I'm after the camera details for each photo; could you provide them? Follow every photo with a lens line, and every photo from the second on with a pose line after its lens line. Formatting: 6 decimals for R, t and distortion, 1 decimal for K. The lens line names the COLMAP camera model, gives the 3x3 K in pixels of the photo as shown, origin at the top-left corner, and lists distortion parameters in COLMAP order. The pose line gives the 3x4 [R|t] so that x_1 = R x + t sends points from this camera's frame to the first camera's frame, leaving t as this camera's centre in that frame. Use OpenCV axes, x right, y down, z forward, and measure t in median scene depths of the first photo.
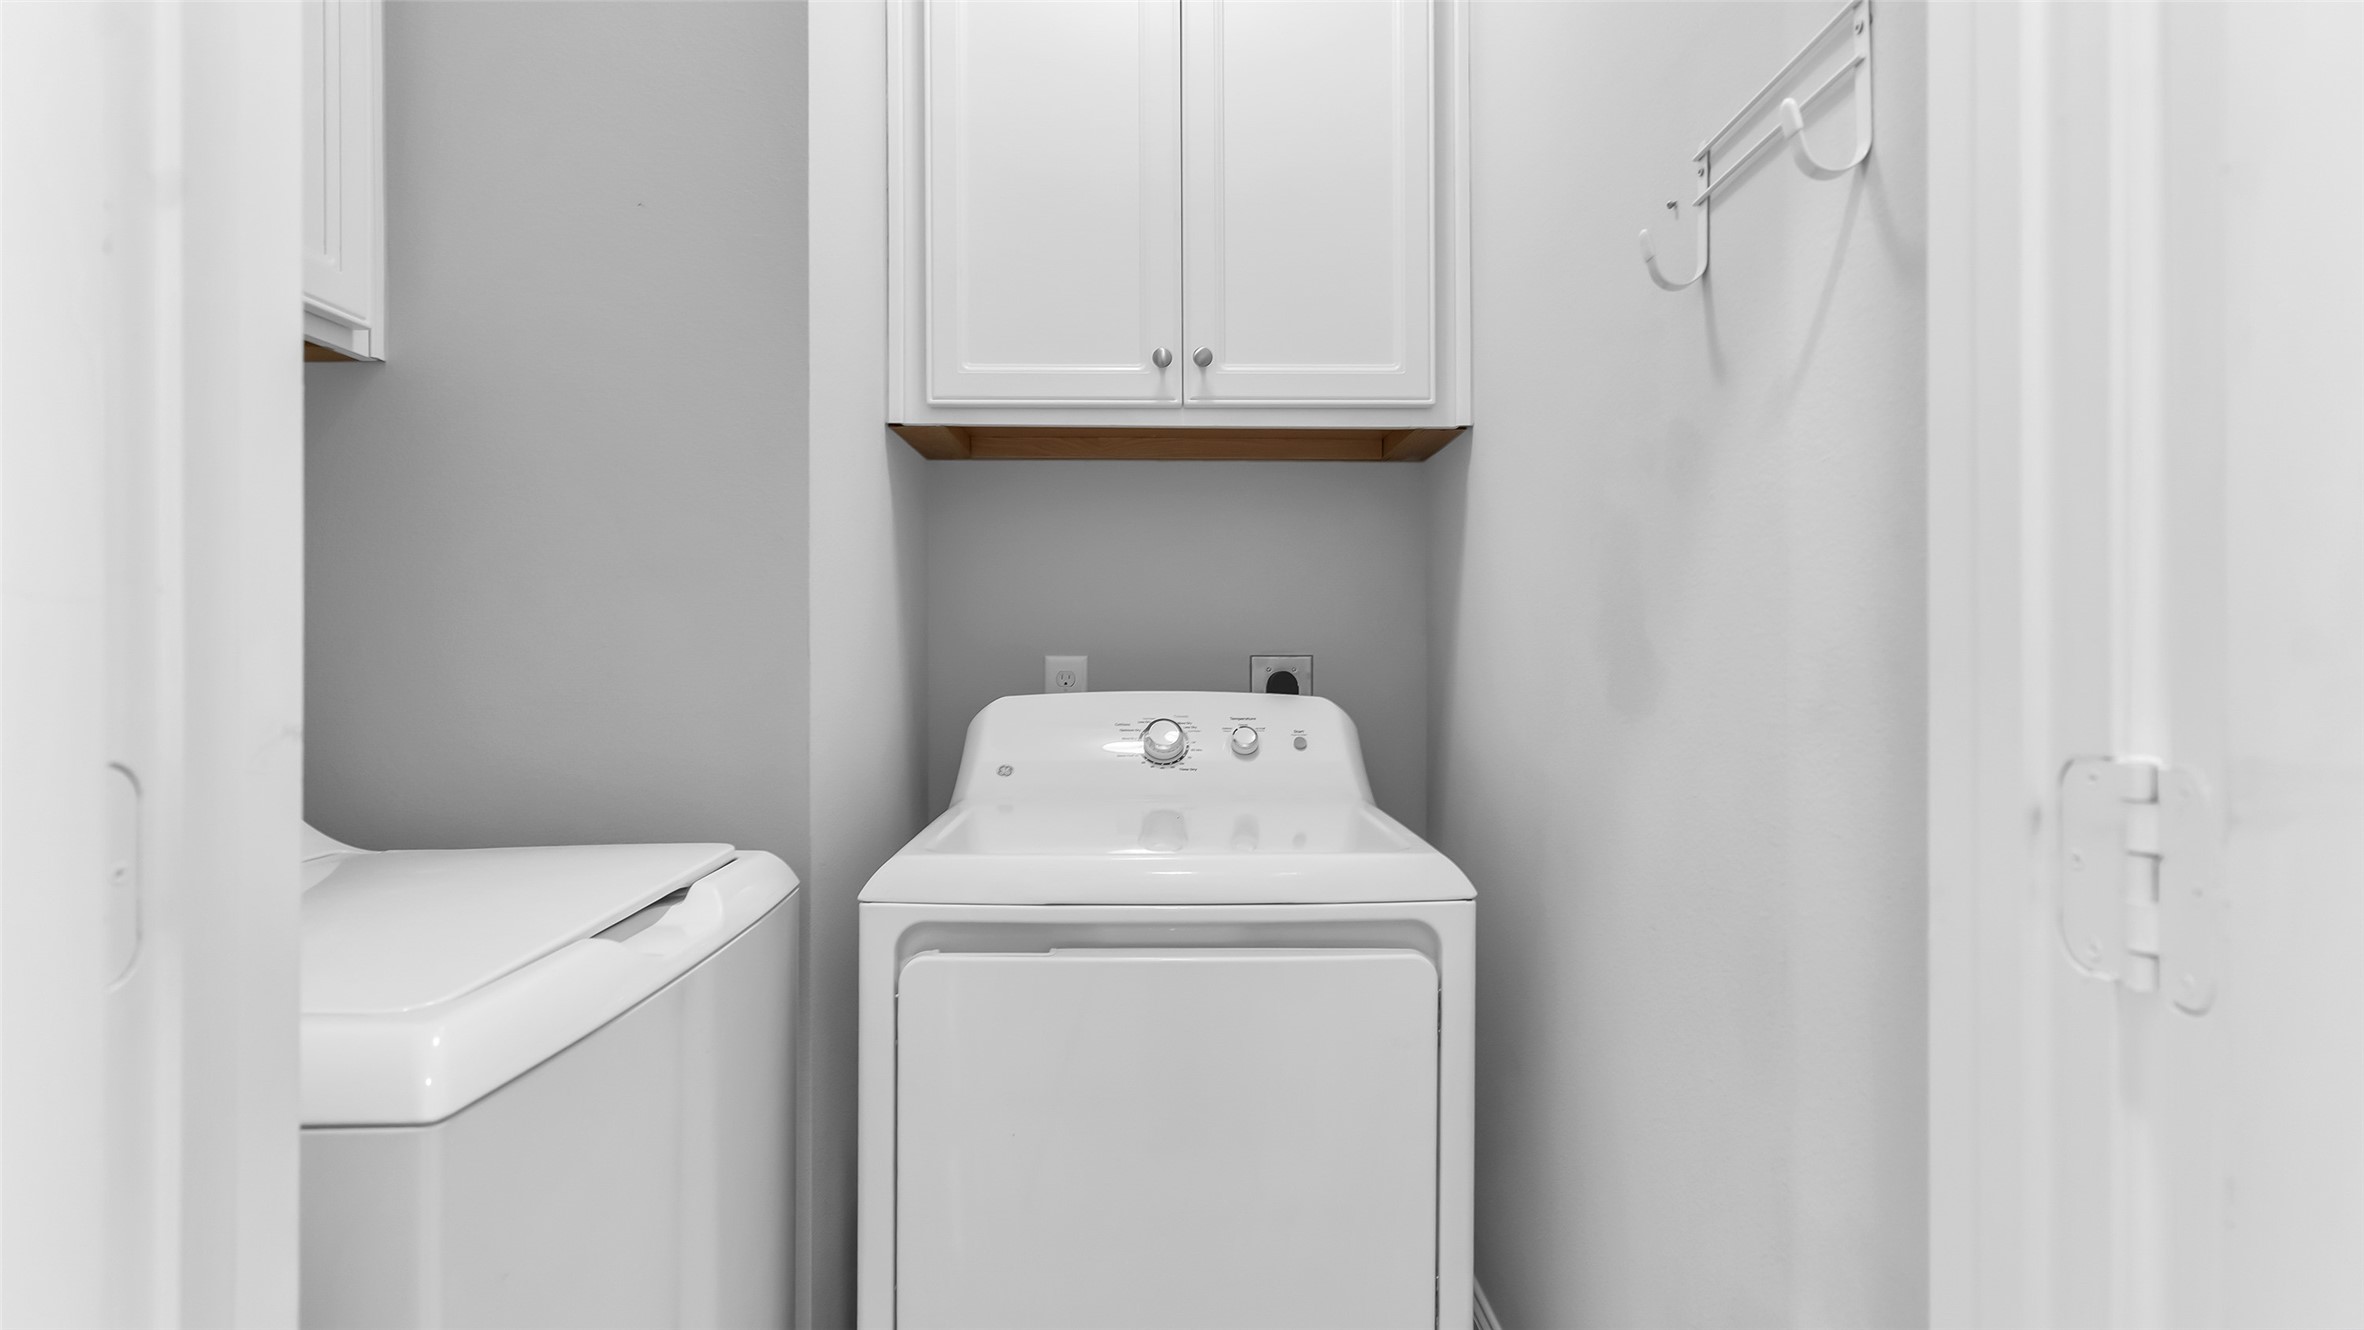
lens RADIAL K [[1131.5, 0, 1185.1], [0, 1131.5, 645.6], [0, 0, 1]] dist [0.000800, -0.000160]
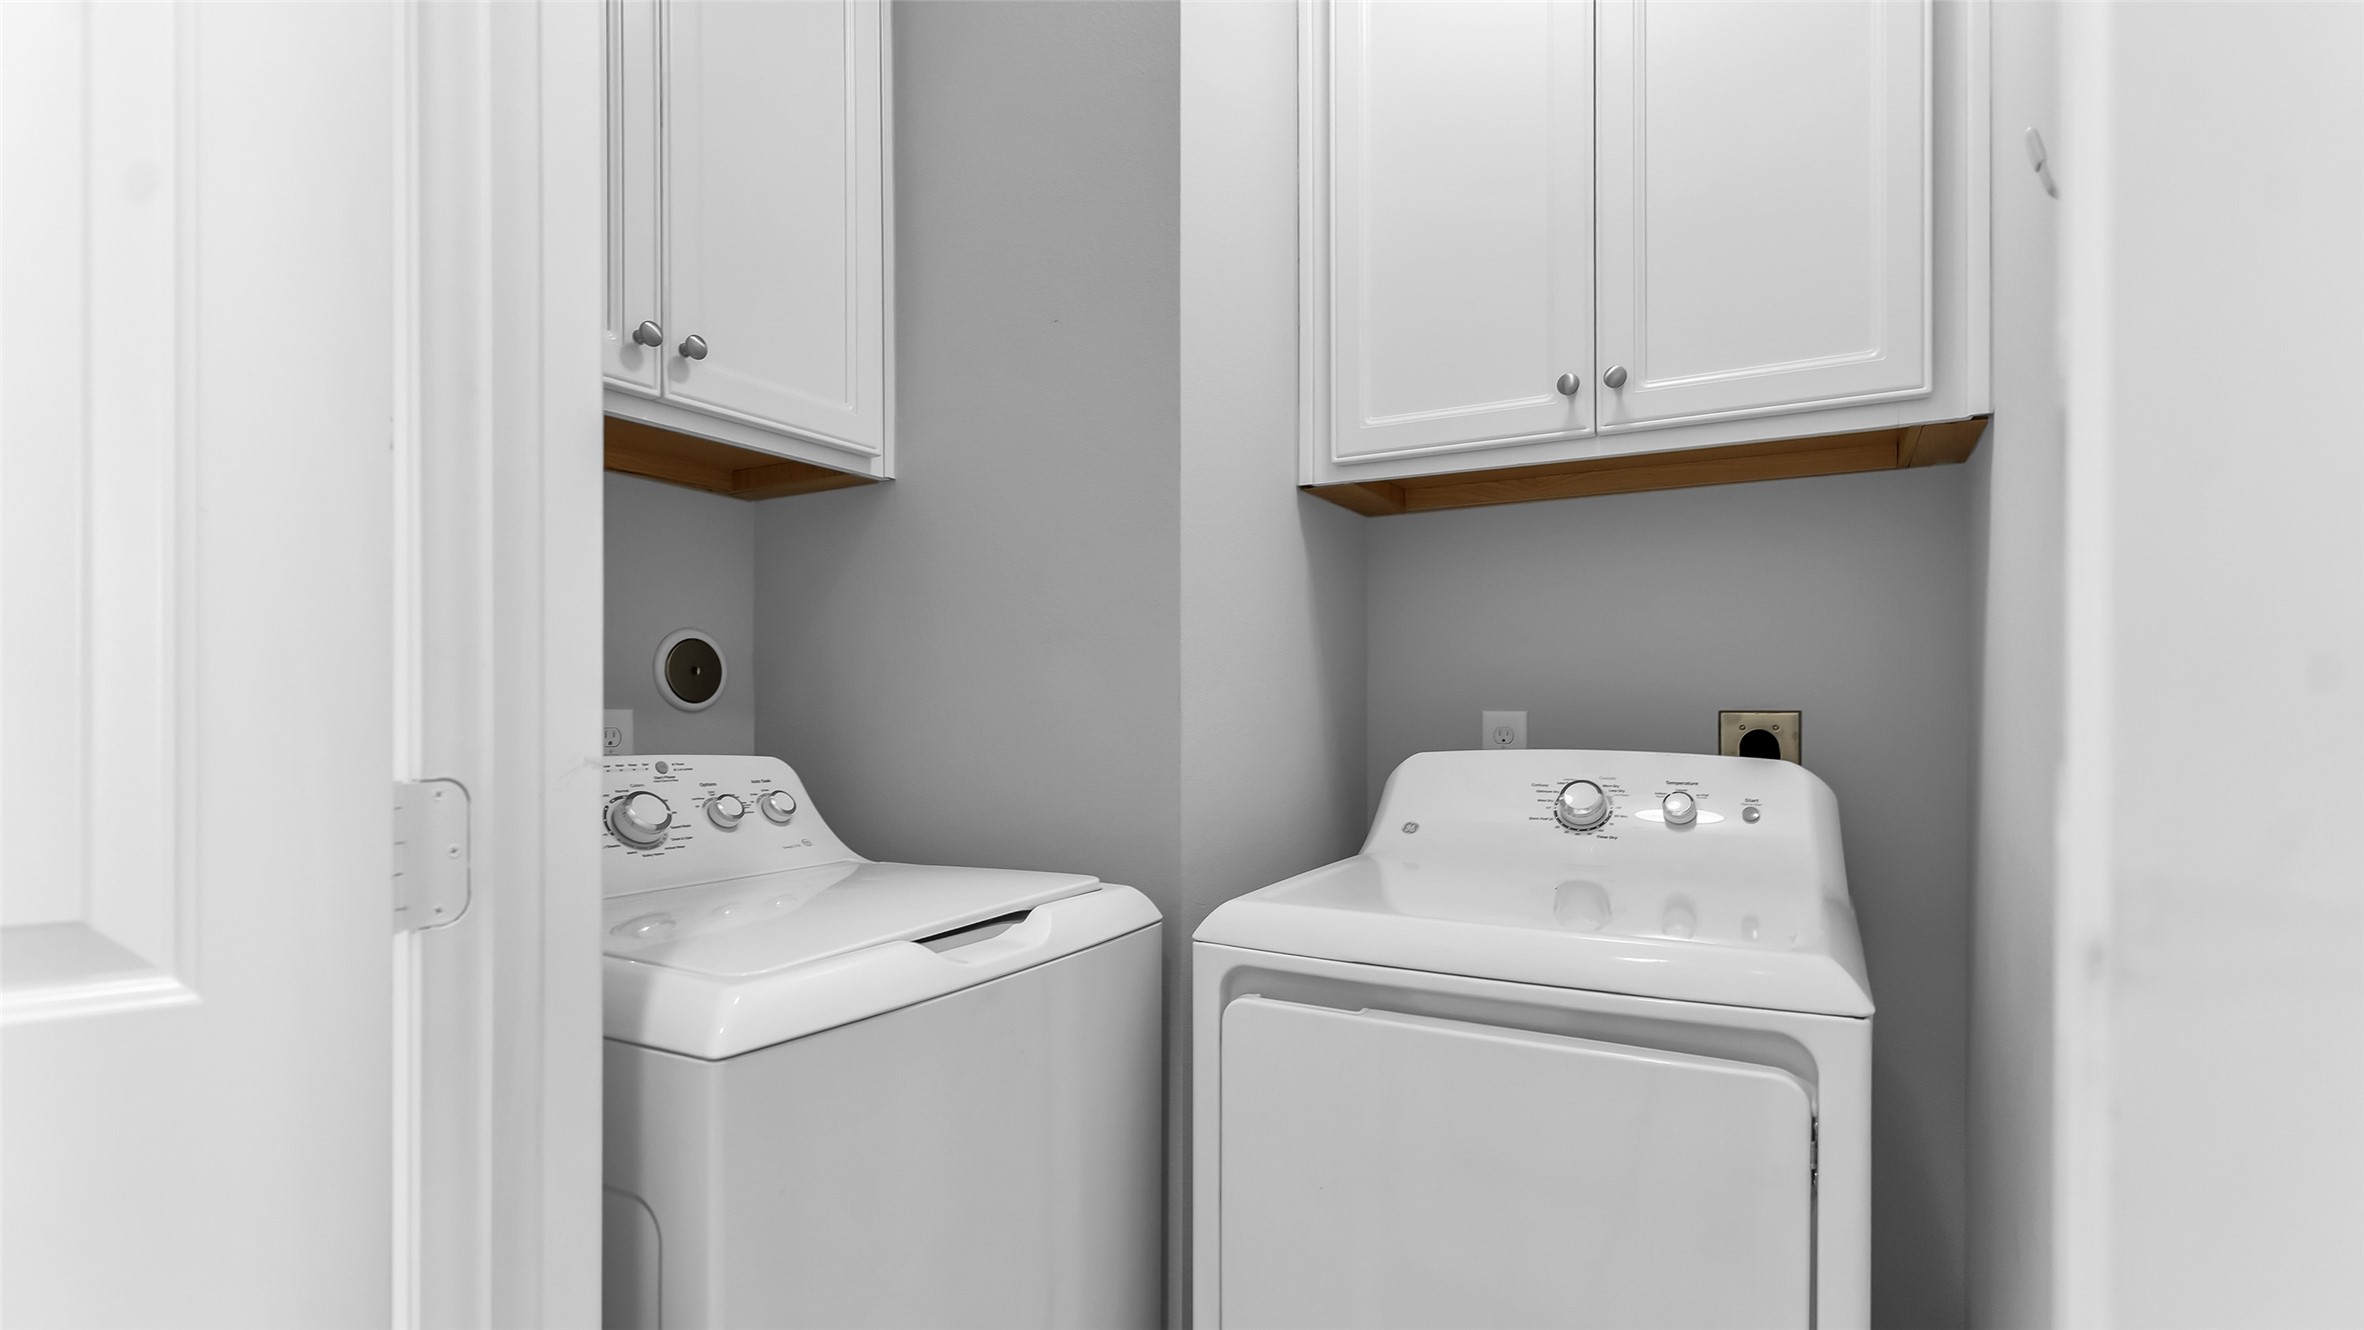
lens RADIAL K [[1139.1, 0, 1181.6], [0, 1139.1, 705.3], [0, 0, 1]] dist [-0.002399, -0.000068]
pose [[0.857128, -0.001119, -0.515102, 0.182213], [0.002936, 0.999992, 0.002712, 0.000948], [0.515095, -0.003837, 0.857125, 0.050546]]
